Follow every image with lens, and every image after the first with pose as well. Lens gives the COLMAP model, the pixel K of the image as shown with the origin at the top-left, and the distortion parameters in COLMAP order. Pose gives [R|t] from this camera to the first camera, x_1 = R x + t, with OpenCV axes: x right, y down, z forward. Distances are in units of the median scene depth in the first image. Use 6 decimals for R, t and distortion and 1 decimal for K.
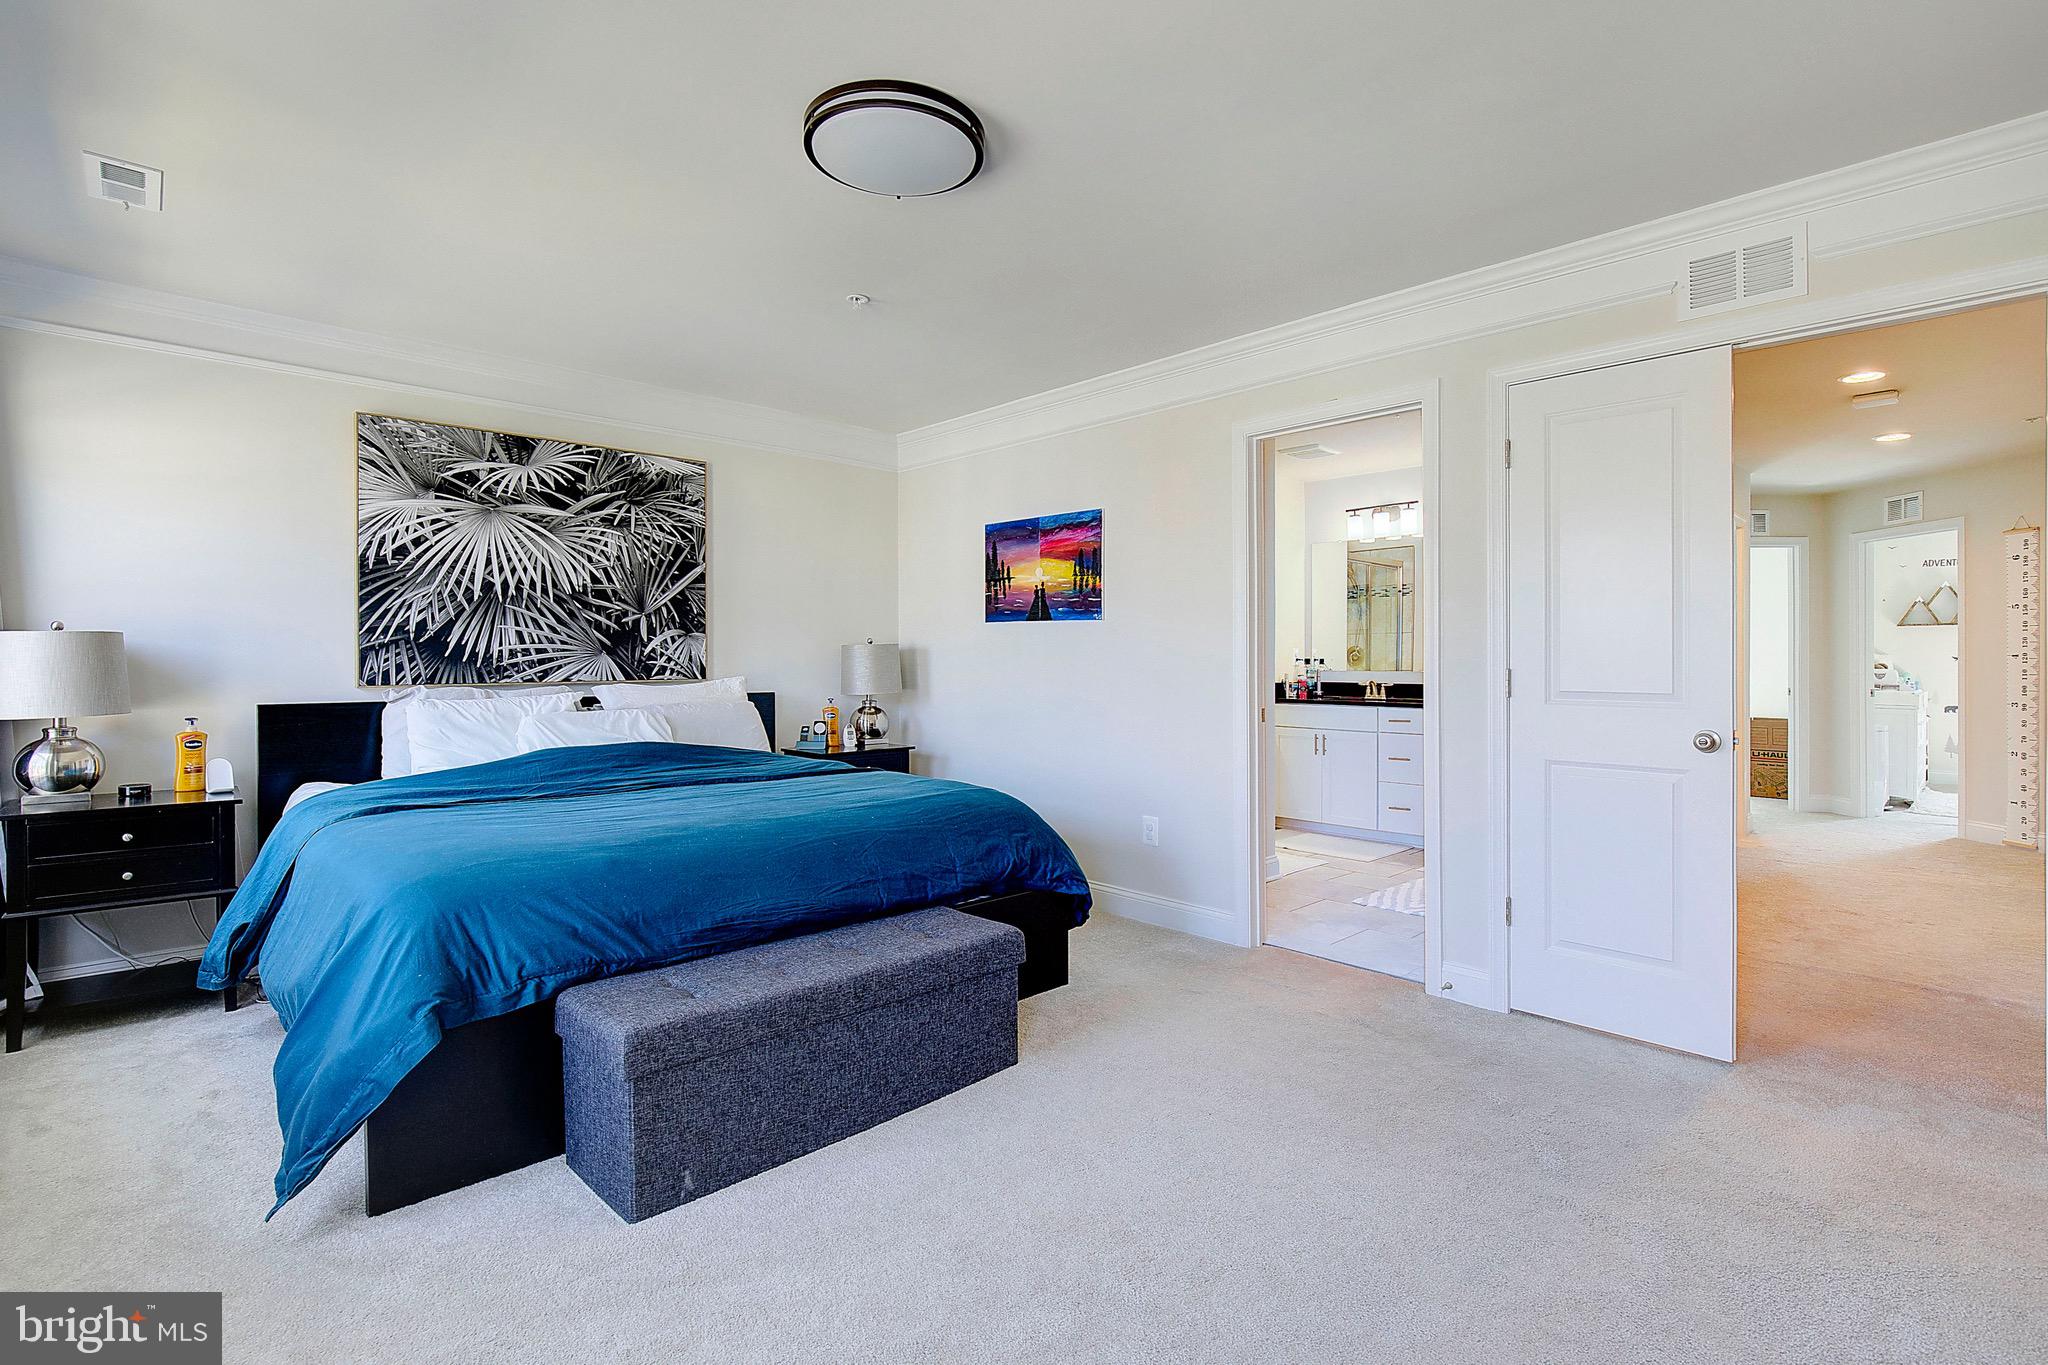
lens RADIAL K [[962.2, 0, 1028.9], [0, 962.2, 687.1], [0, 0, 1]] dist [-0.016057, 0.000529]
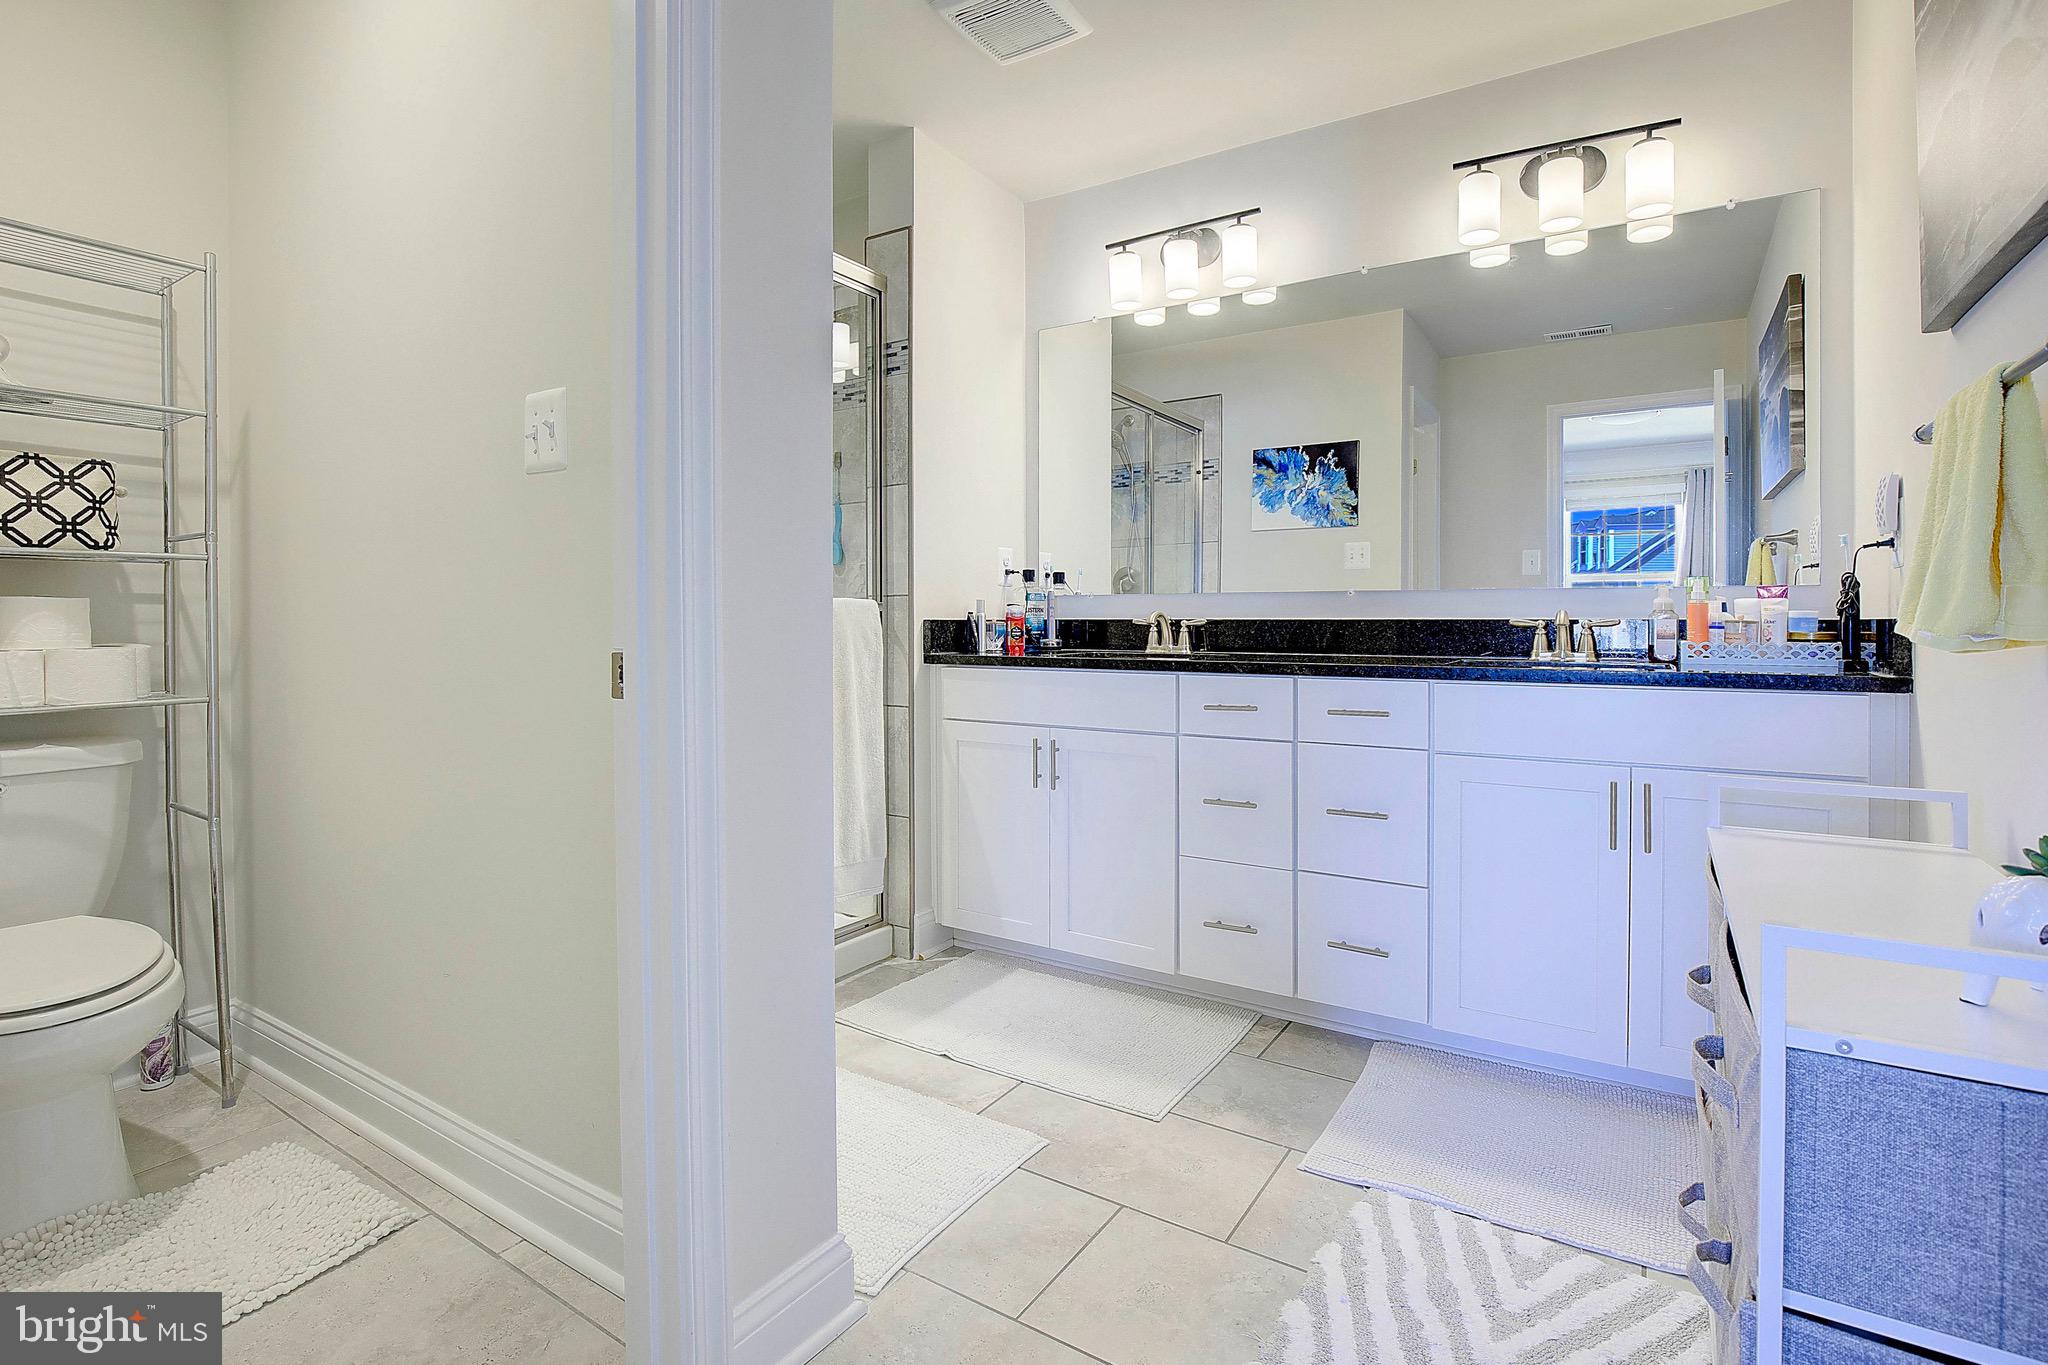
lens RADIAL K [[962.2, 0, 1028.9], [0, 962.2, 687.1], [0, 0, 1]] dist [-0.016057, 0.000529]
pose [[0.974990, -0.013141, 0.221861, 0.183365], [0.004573, 0.999225, 0.039088, 0.009167], [-0.222203, -0.037096, 0.974294, 0.535334]]
